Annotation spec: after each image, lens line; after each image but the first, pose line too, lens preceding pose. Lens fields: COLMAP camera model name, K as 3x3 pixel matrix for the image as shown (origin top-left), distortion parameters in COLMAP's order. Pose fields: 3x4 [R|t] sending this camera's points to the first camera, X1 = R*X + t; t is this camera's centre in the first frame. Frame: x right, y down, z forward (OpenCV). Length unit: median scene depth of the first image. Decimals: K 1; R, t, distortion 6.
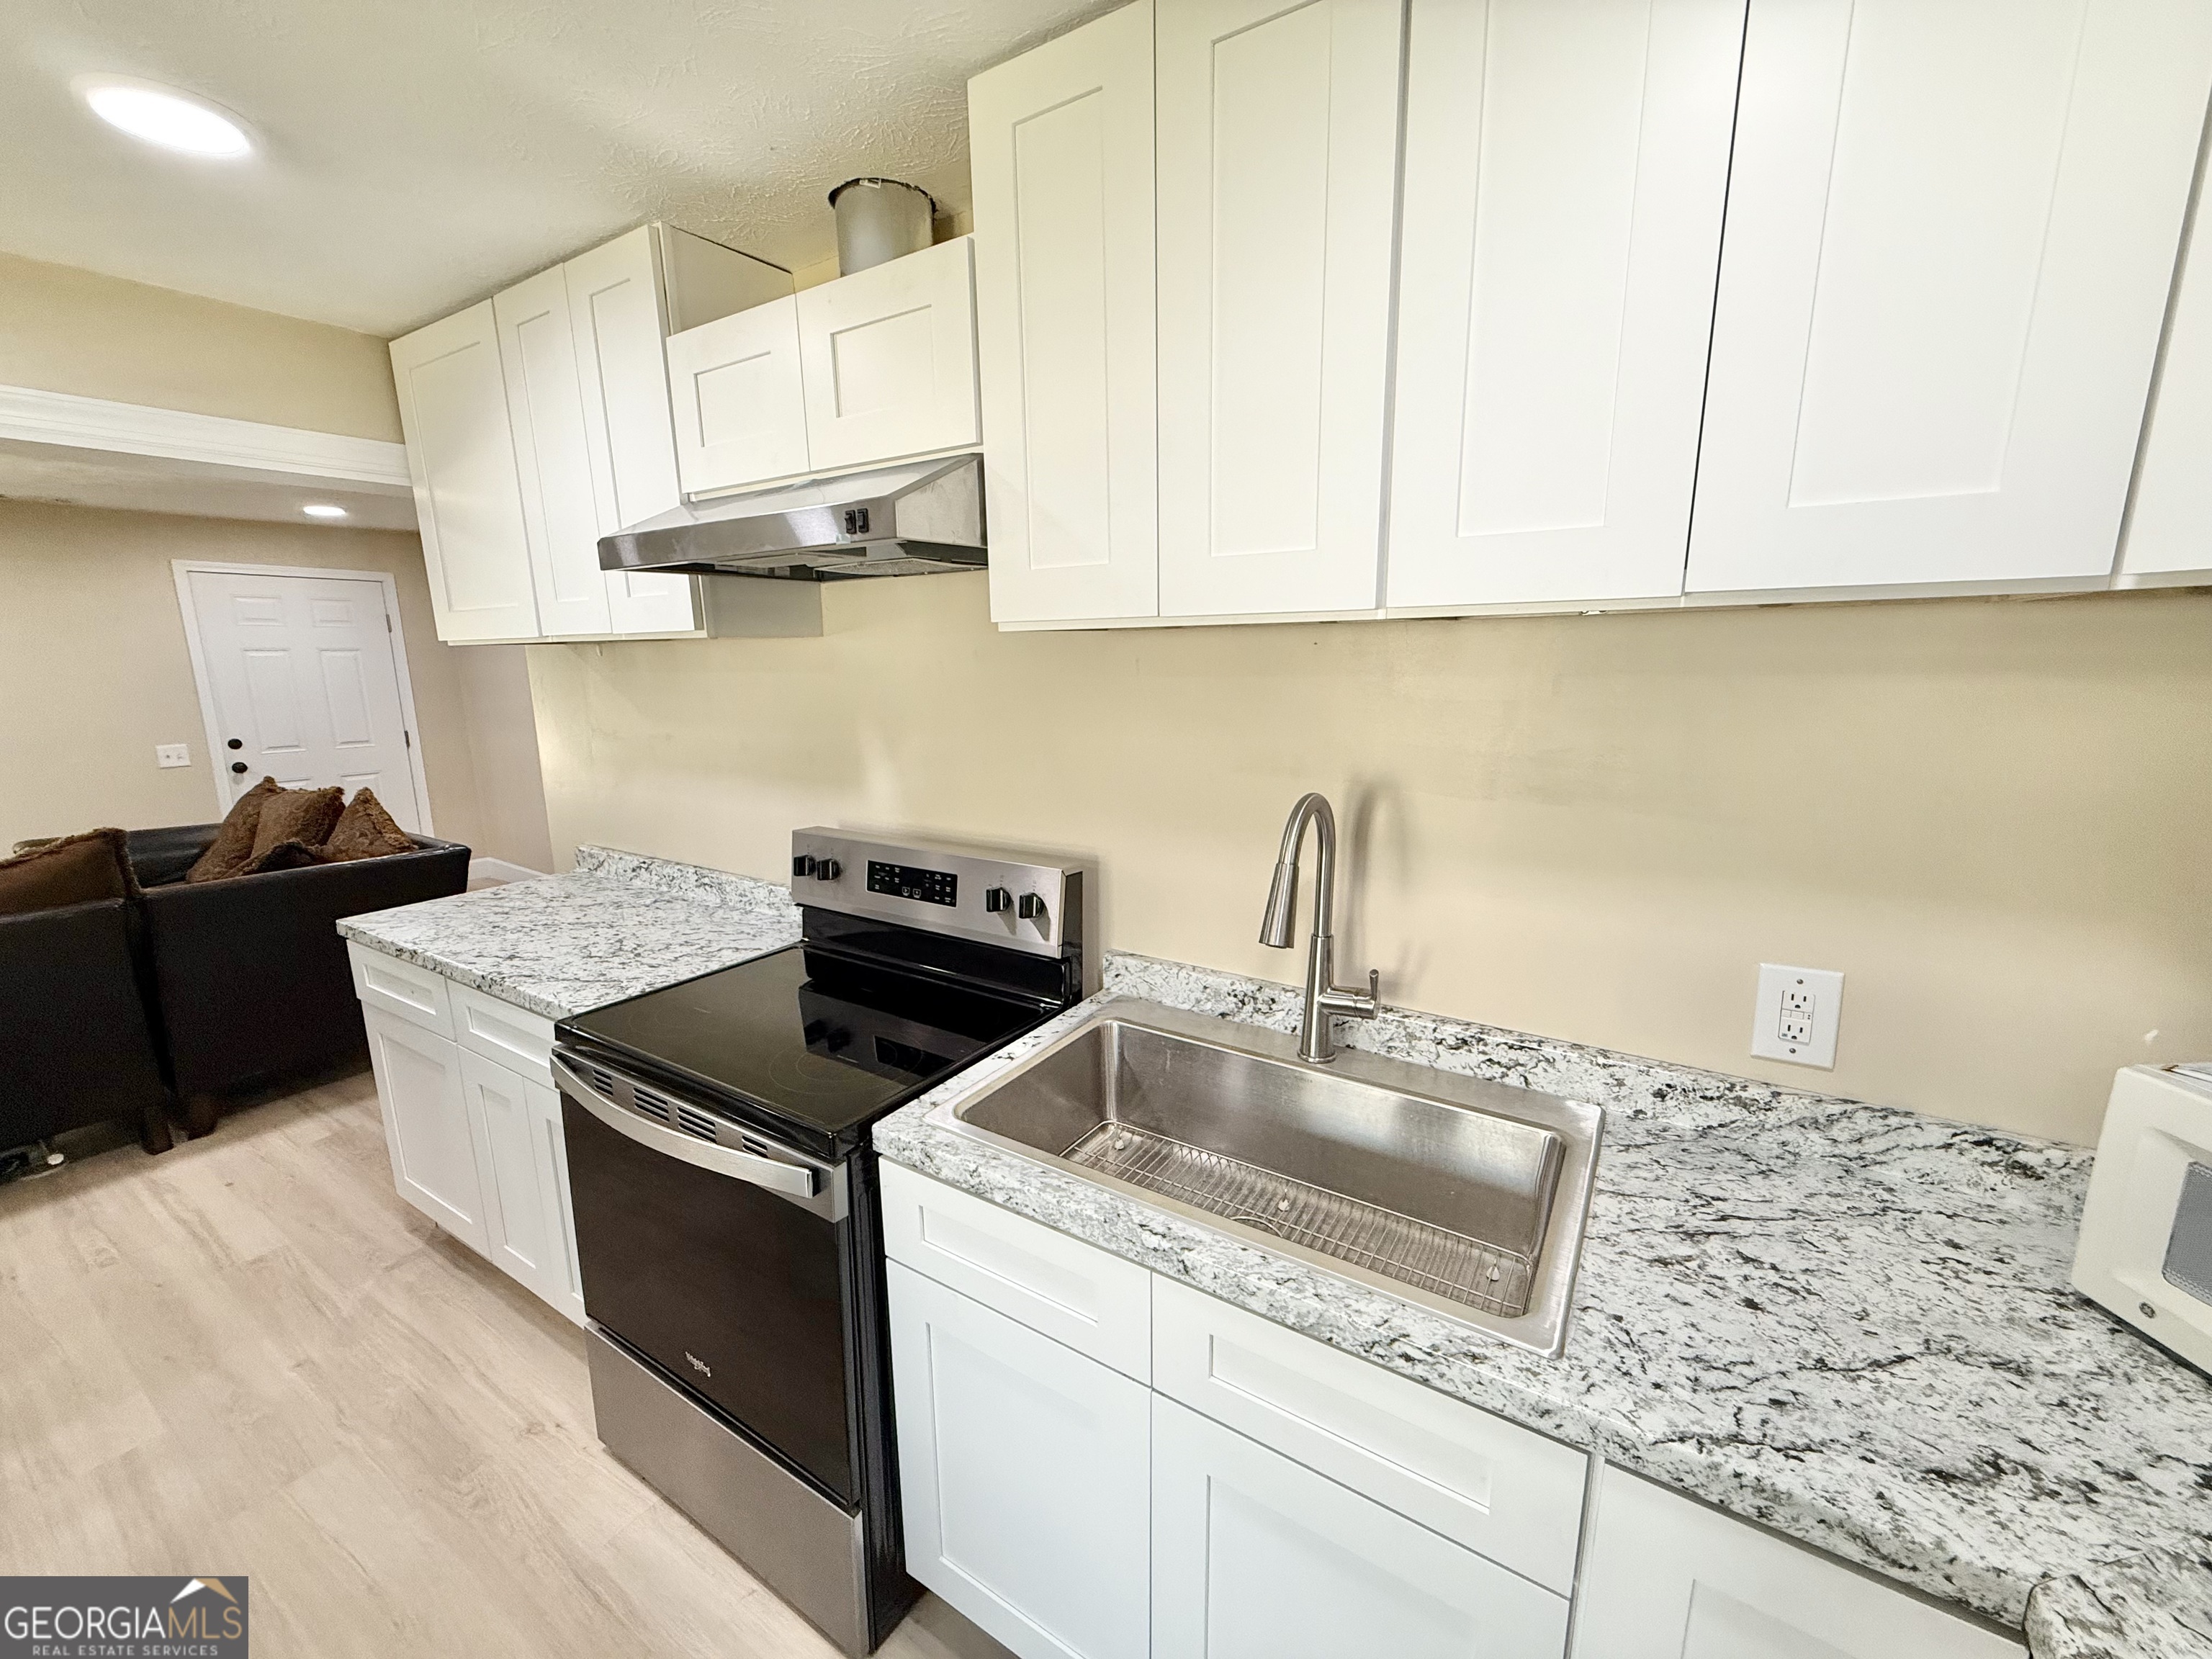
lens RADIAL K [[886.4, 0, 1101.5], [0, 886.4, 838.5], [0, 0, 1]] dist [-0.002213, 0.001446]
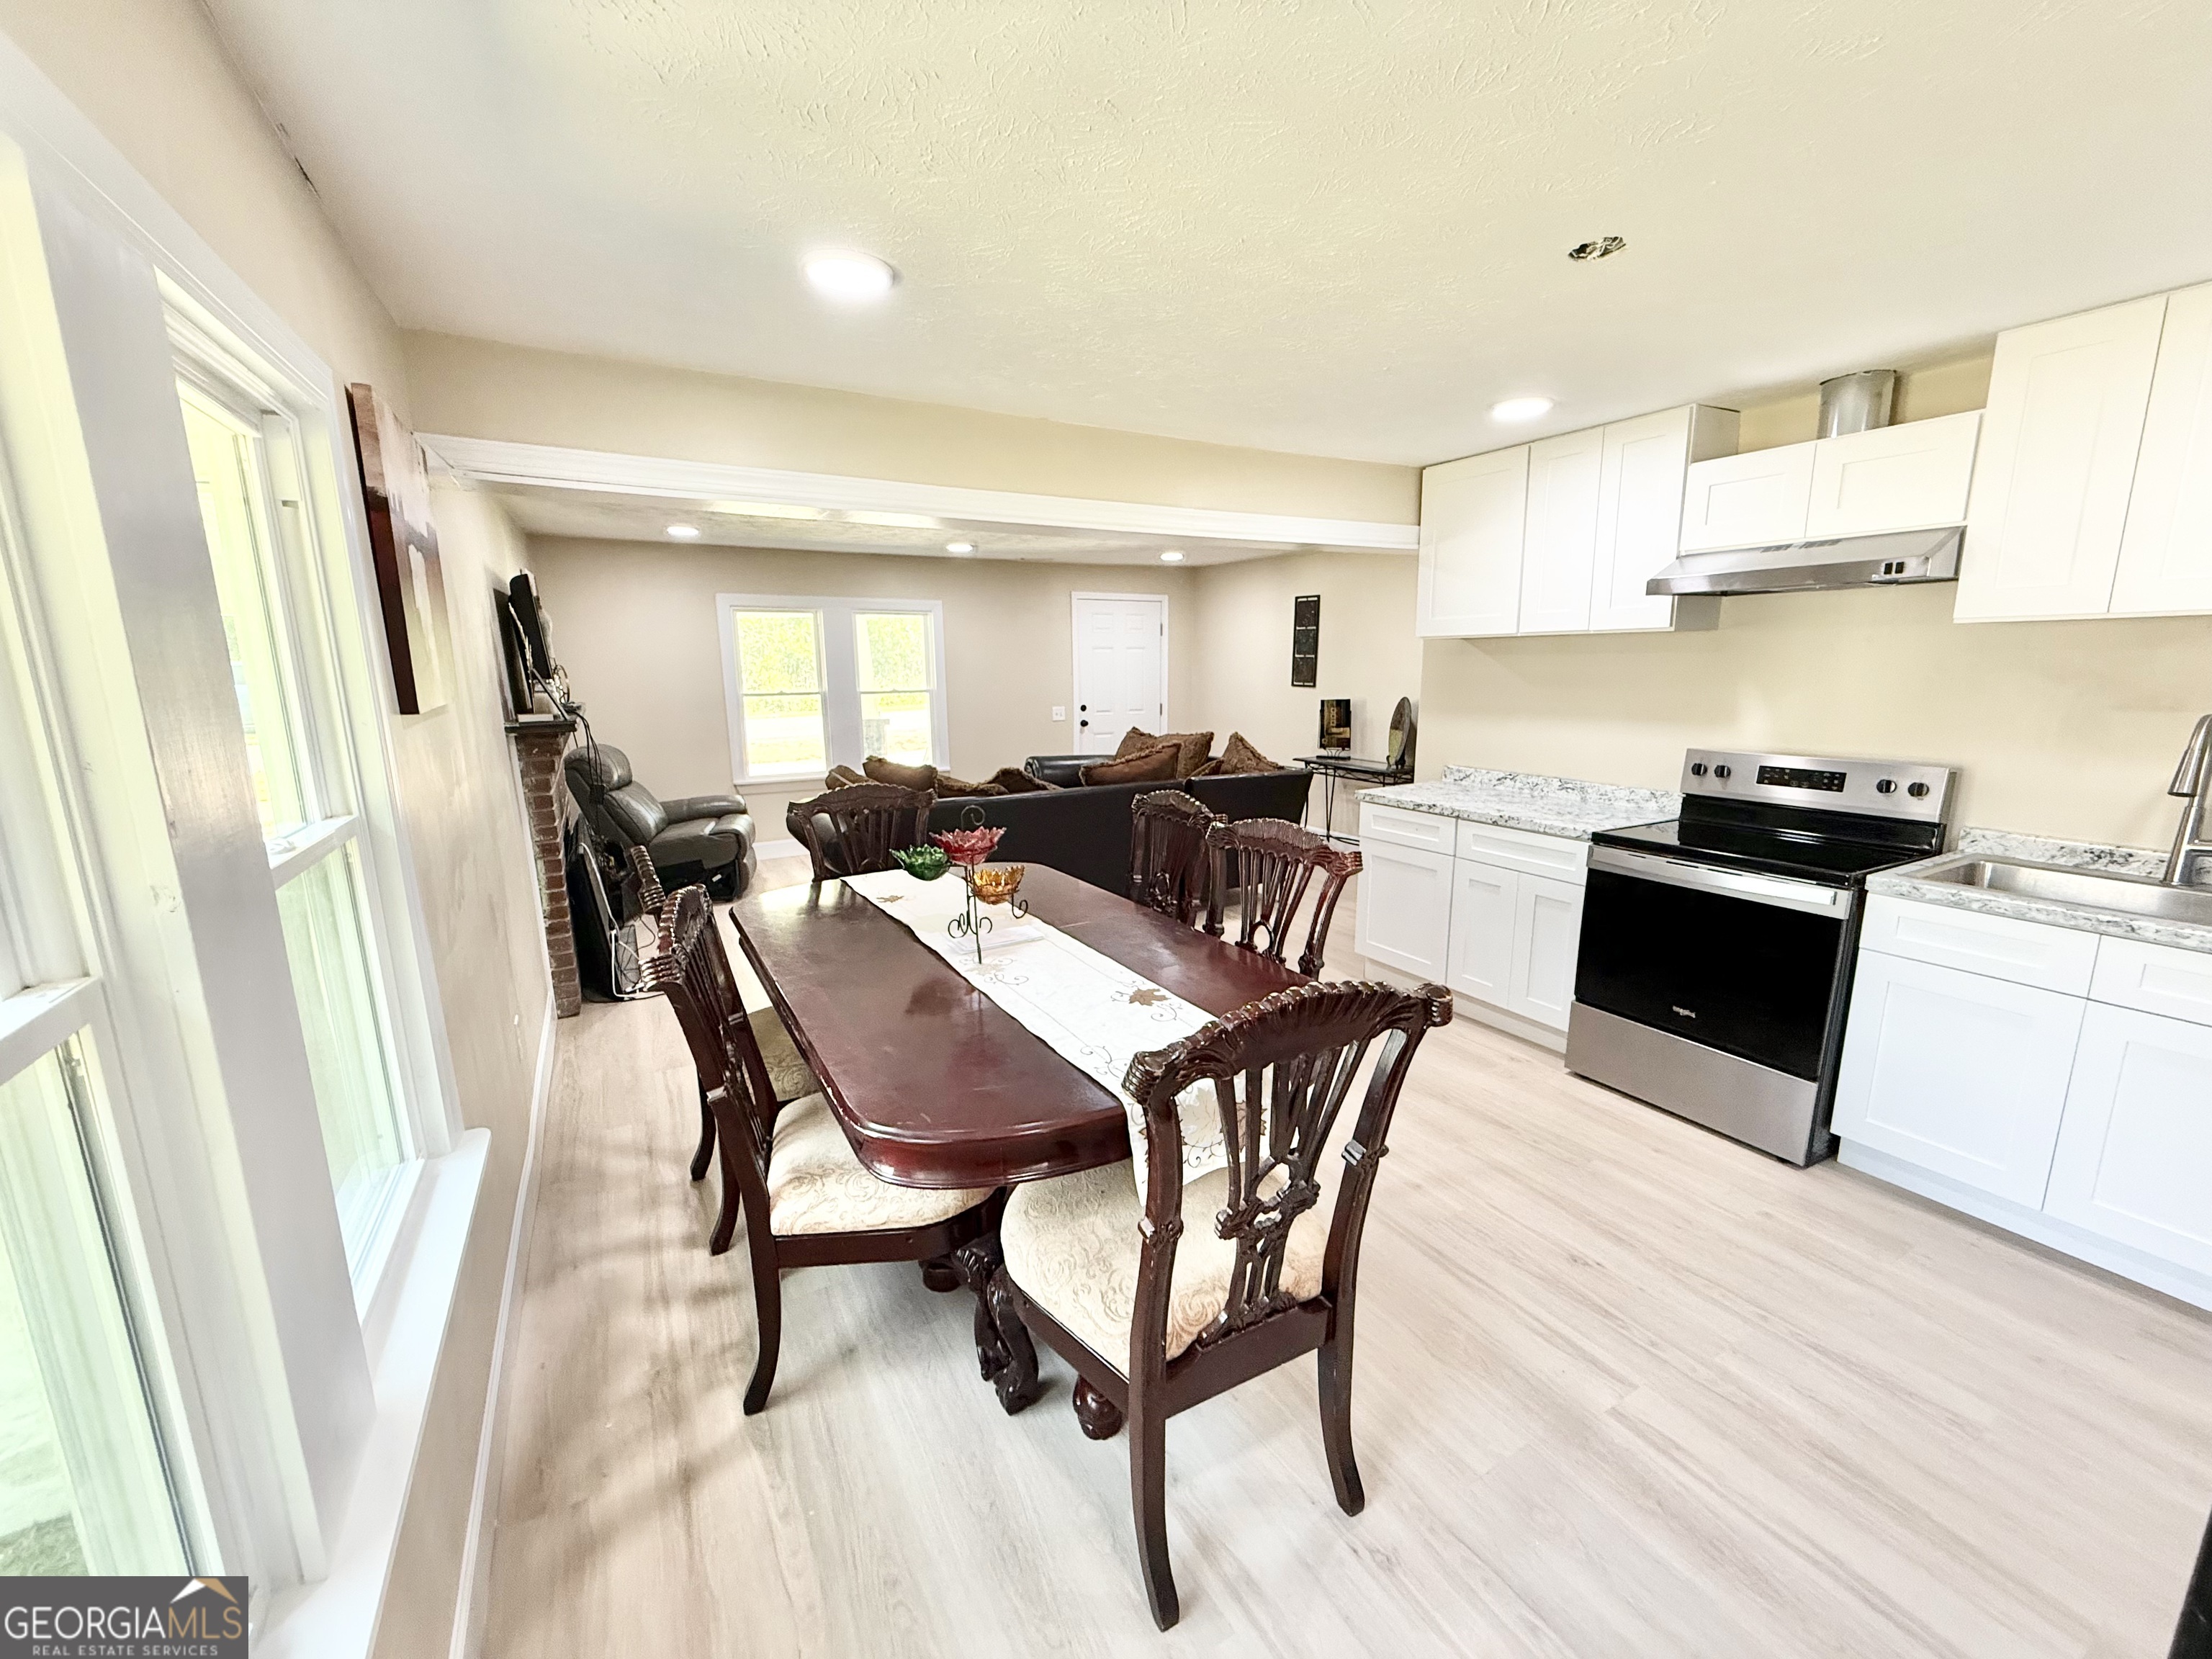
lens RADIAL K [[886.4, 0, 1099.0], [0, 886.4, 835.5], [0, 0, 1]] dist [-0.002213, 0.001446]
pose [[0.882048, 0.090058, -0.462473, -0.606896], [-0.092057, 0.995586, 0.018296, 0.251180], [0.462080, 0.026436, 0.886444, -1.078402]]
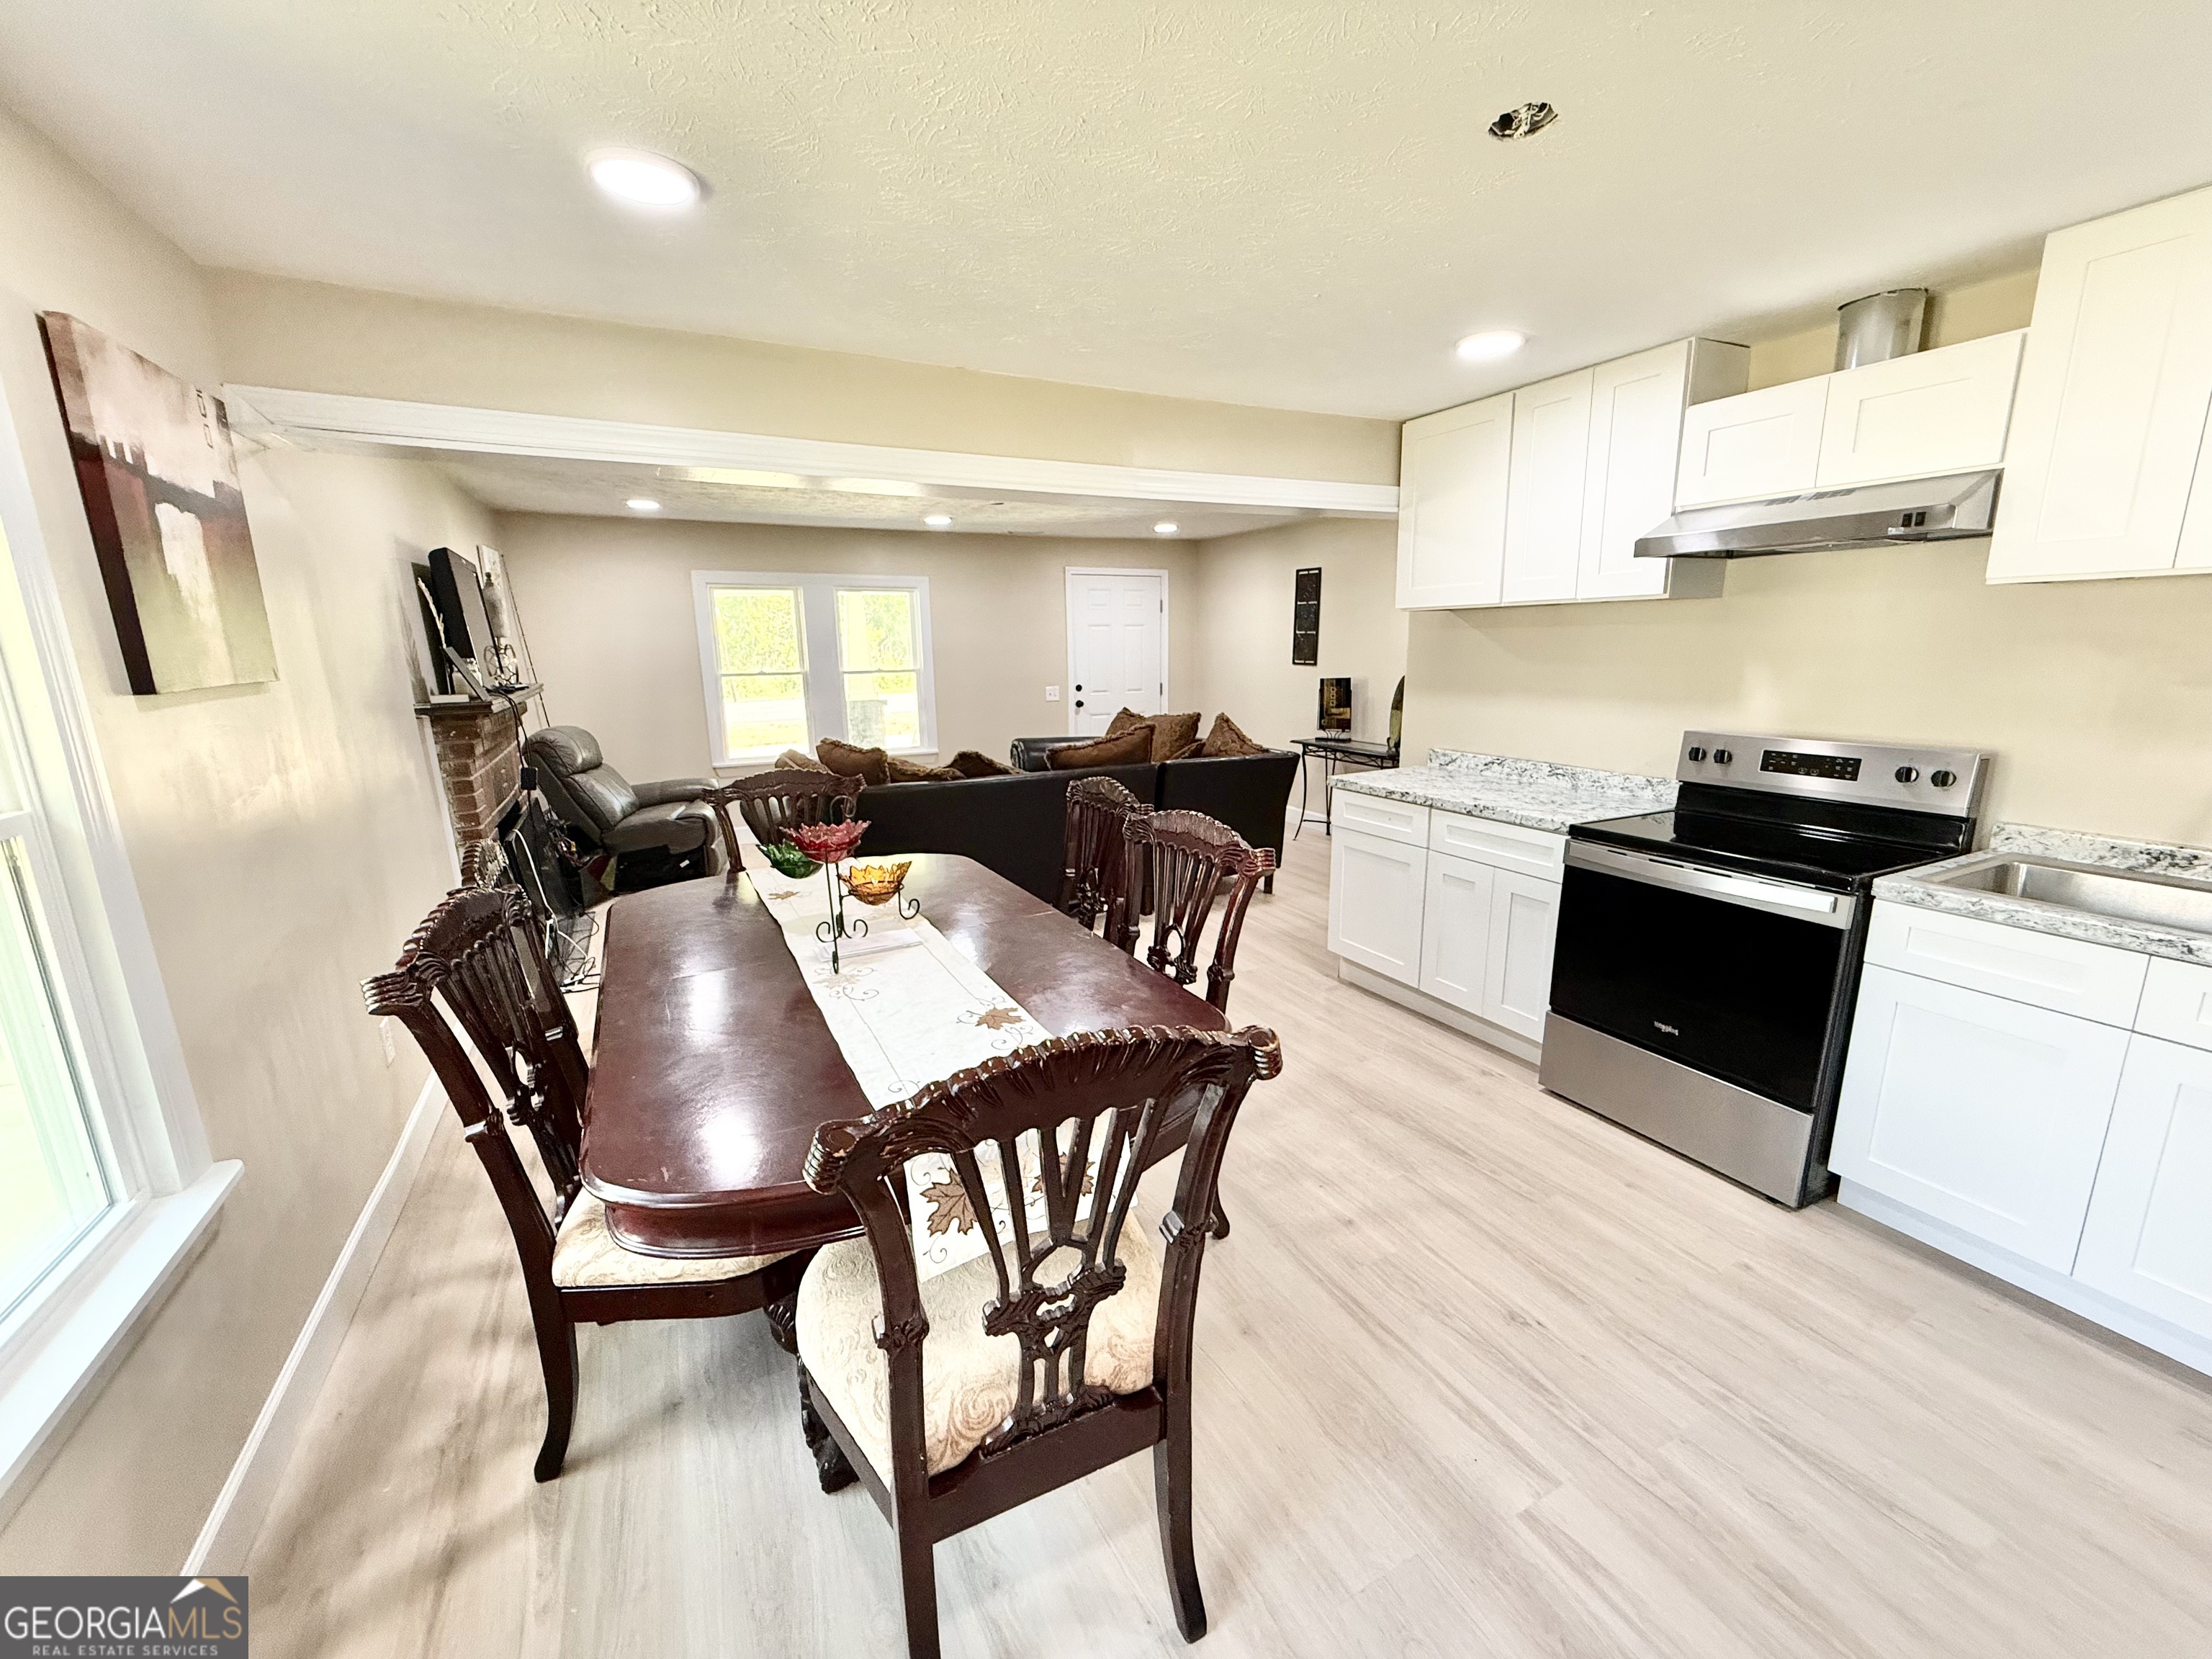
lens RADIAL K [[886.4, 0, 1099.4], [0, 886.4, 835.1], [0, 0, 1]] dist [-0.002213, 0.001446]
pose [[0.861985, 0.103535, -0.496248, -0.496088], [-0.094645, 0.994577, 0.043106, 0.216572], [0.498020, 0.009811, 0.867110, -0.850539]]
